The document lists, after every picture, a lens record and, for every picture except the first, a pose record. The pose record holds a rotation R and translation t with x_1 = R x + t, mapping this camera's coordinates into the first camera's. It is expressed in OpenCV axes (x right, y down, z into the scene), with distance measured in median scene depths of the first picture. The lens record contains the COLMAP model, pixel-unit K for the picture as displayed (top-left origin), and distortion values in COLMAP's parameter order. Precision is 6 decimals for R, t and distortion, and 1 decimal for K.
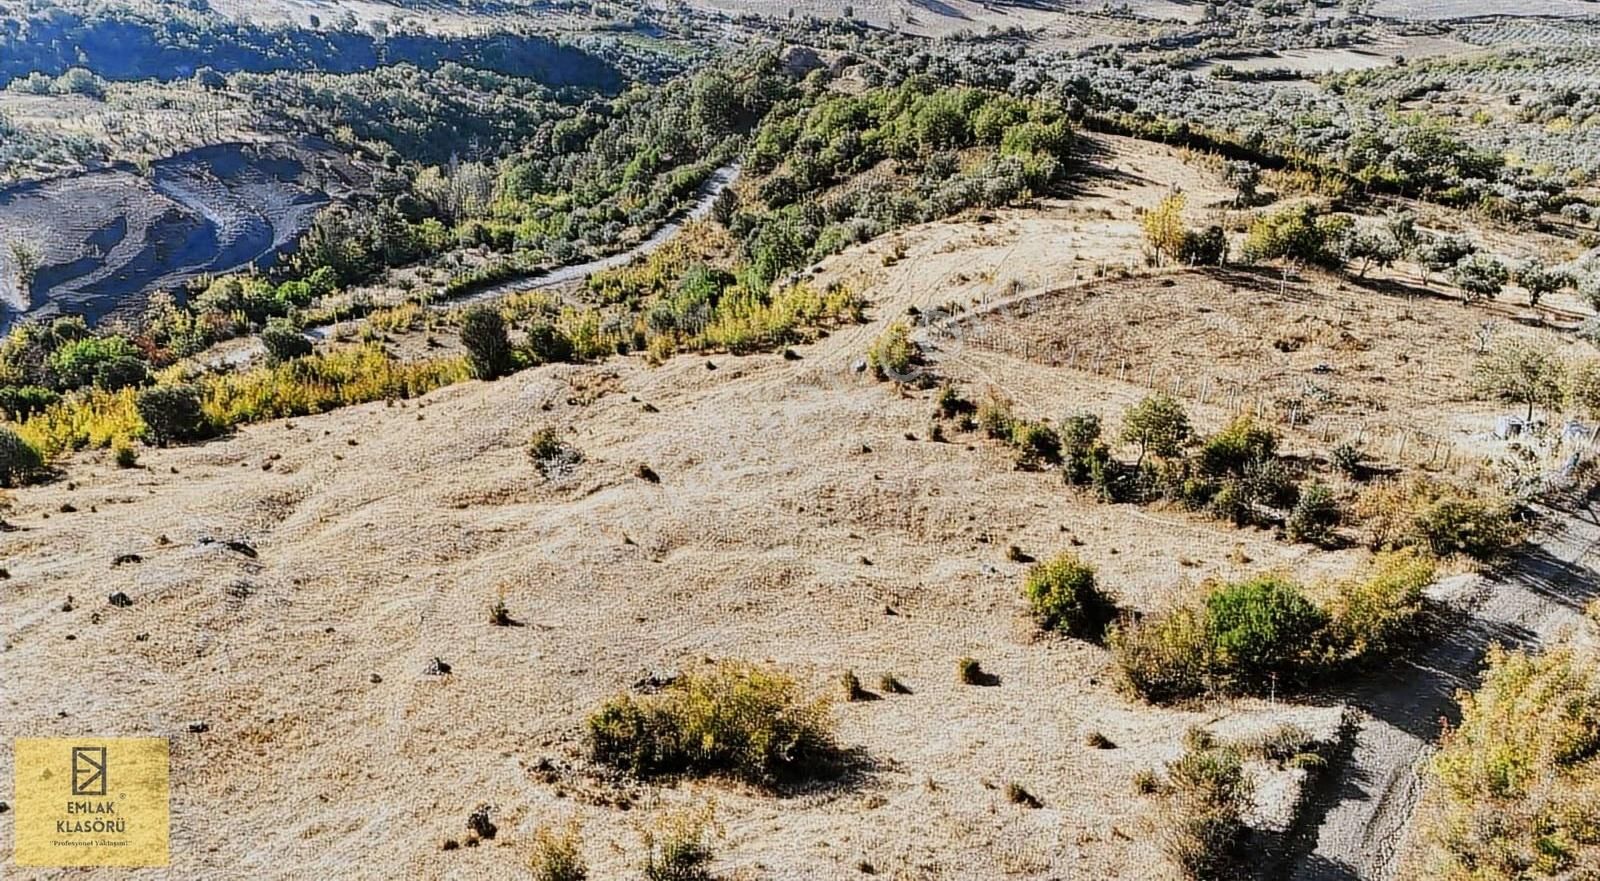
lens RADIAL K [[1175.6, 0, 804.3], [0, 1175.6, 429.0], [0, 0, 1]] dist [0.079857, -0.075638]
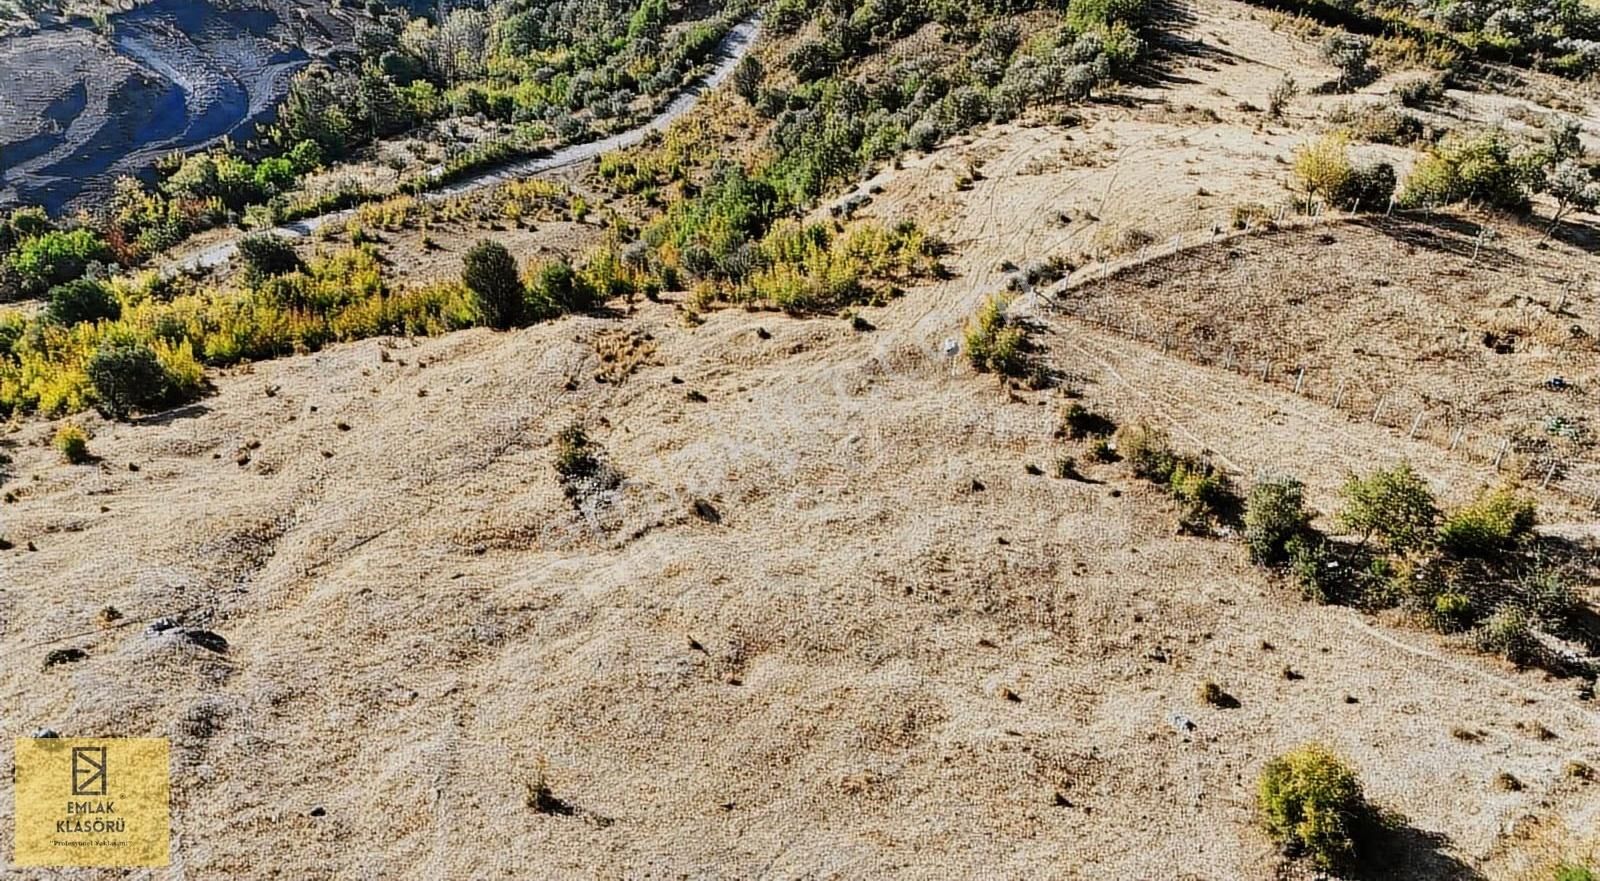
lens RADIAL K [[1173.4, 0, 803.5], [0, 1173.4, 429.8], [0, 0, 1]] dist [0.086064, -0.084916]
pose [[0.999996, -0.001072, -0.002676, -0.023333], [0.001431, 0.990442, 0.137923, -0.048043], [0.002503, -0.137926, 0.990439, 0.075878]]
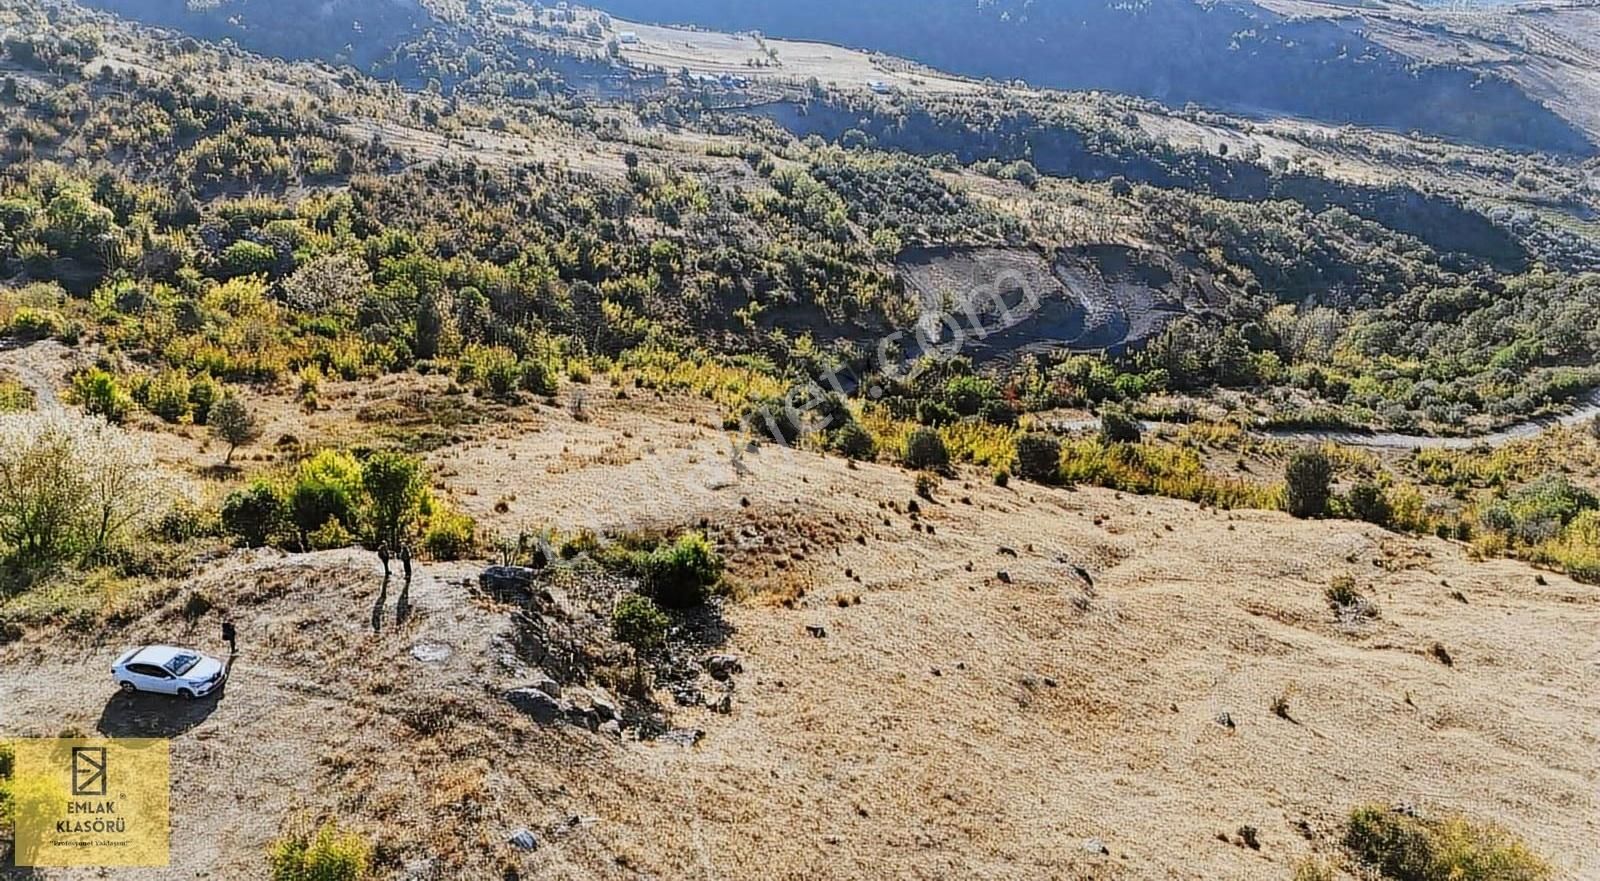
lens RADIAL K [[1173.4, 0, 803.5], [0, 1173.4, 429.8], [0, 0, 1]] dist [0.086064, -0.084916]
pose [[0.758938, 0.297253, -0.579357, -0.002835], [-0.350001, 0.936491, 0.022000, 0.010027], [0.549102, 0.186079, 0.814777, -0.078090]]
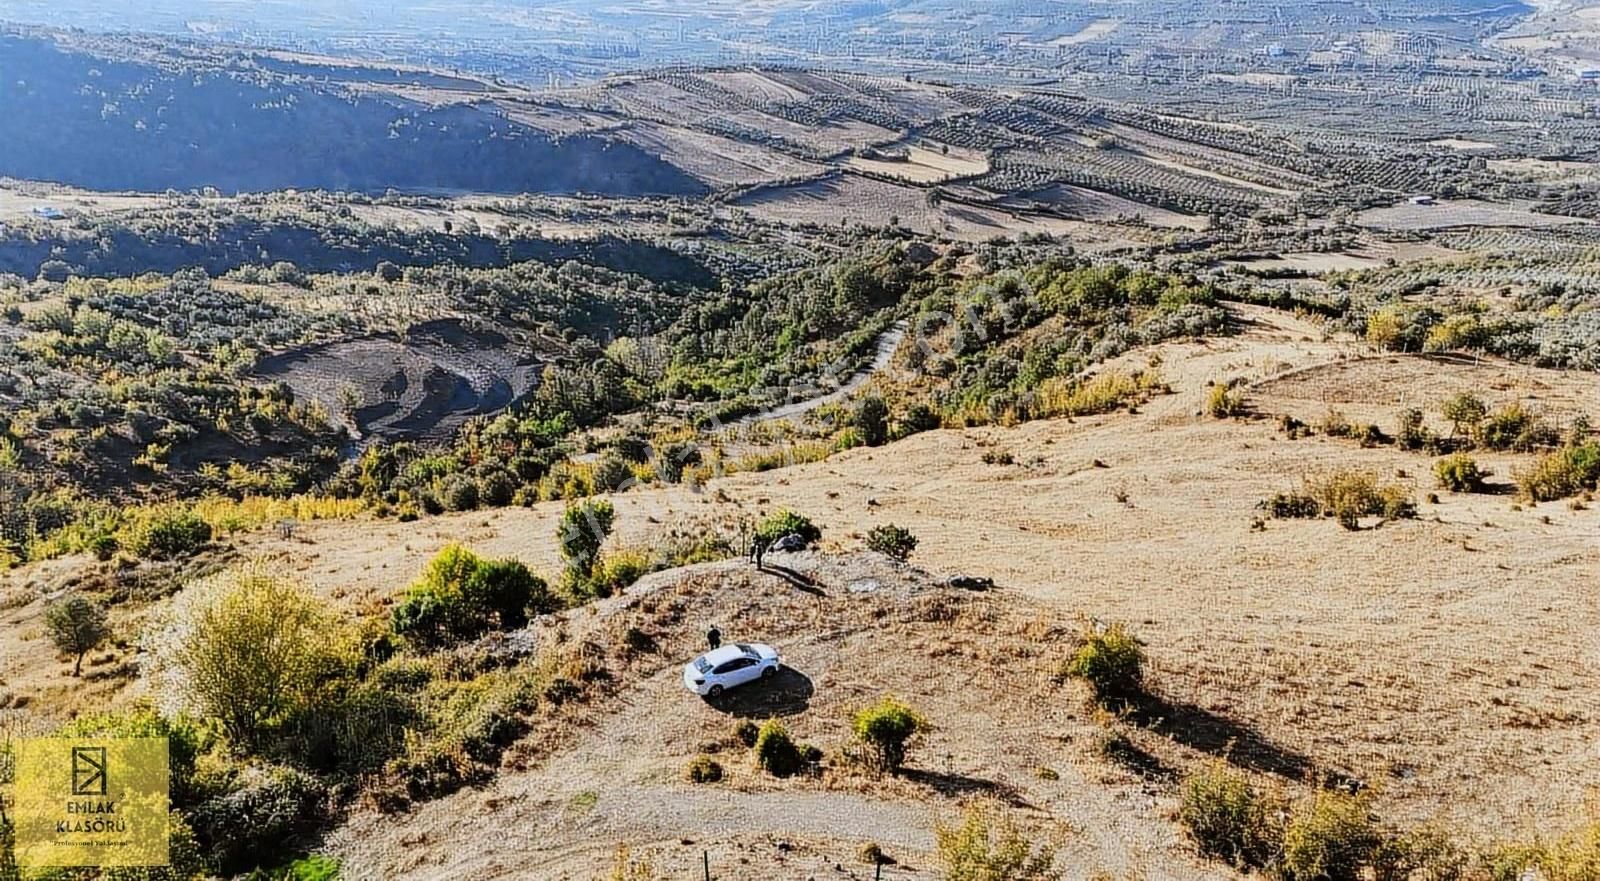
lens RADIAL K [[1173.4, 0, 803.5], [0, 1173.4, 429.8], [0, 0, 1]] dist [0.086064, -0.084916]
pose [[0.999909, -0.000943, 0.013473, -0.203985], [0.003179, 0.985968, -0.166906, 0.093762], [-0.013127, 0.166933, 0.985881, -0.202316]]
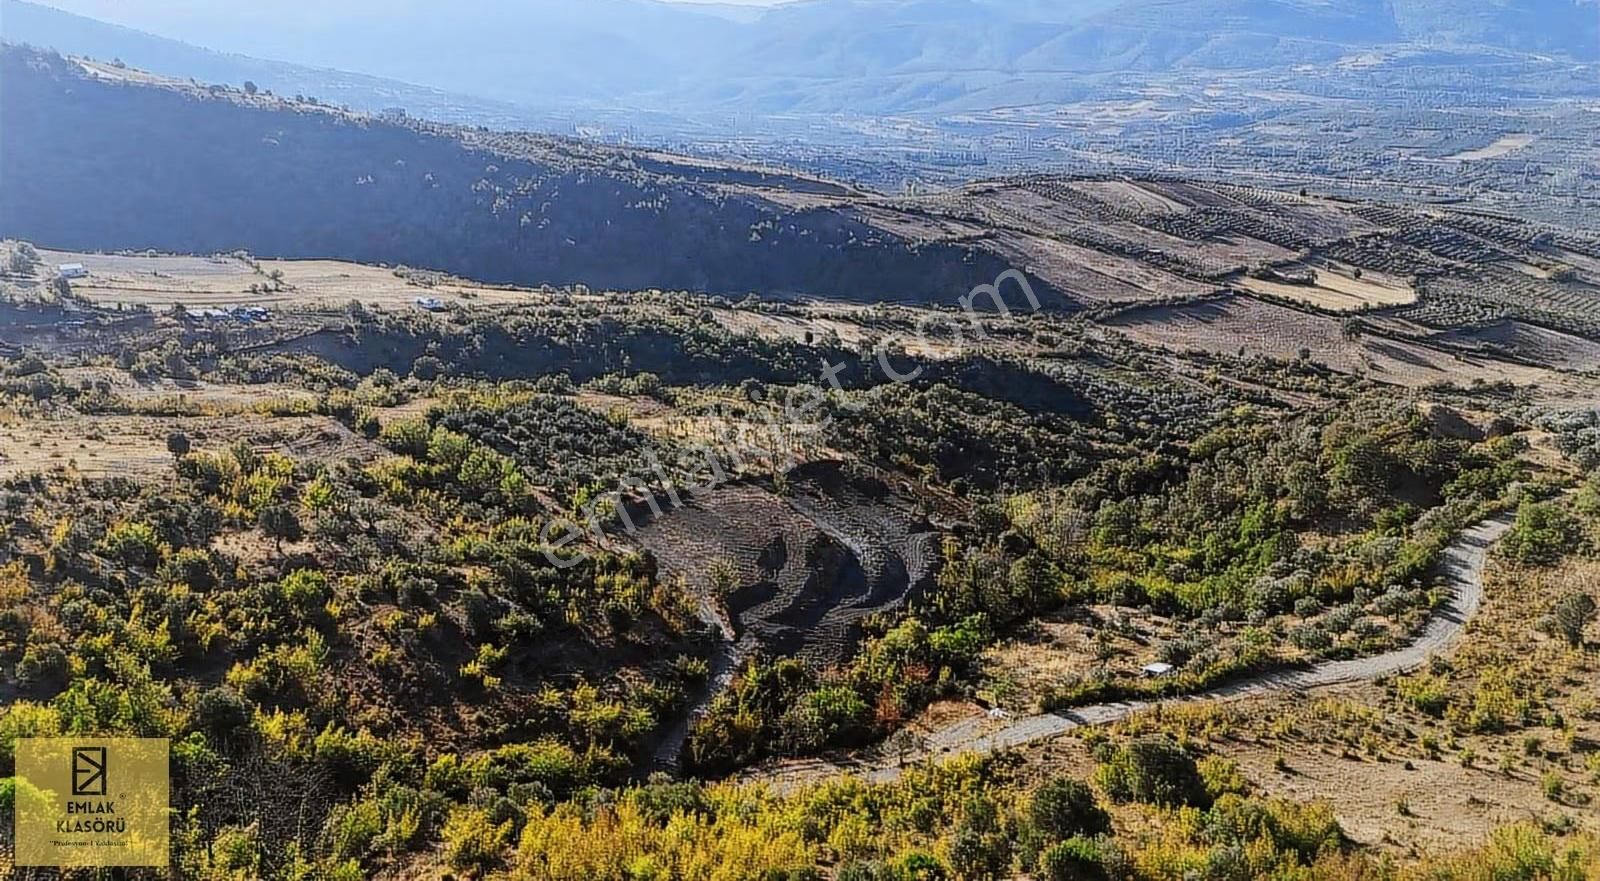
lens RADIAL K [[1172.4, 0, 803.2], [0, 1172.4, 431.3], [0, 0, 1]] dist [0.080376, -0.071414]
pose [[0.967583, 0.081548, -0.239027, -0.380431], [-0.138353, 0.962938, -0.231534, -0.050238], [0.211287, 0.257099, 0.943005, 0.106907]]
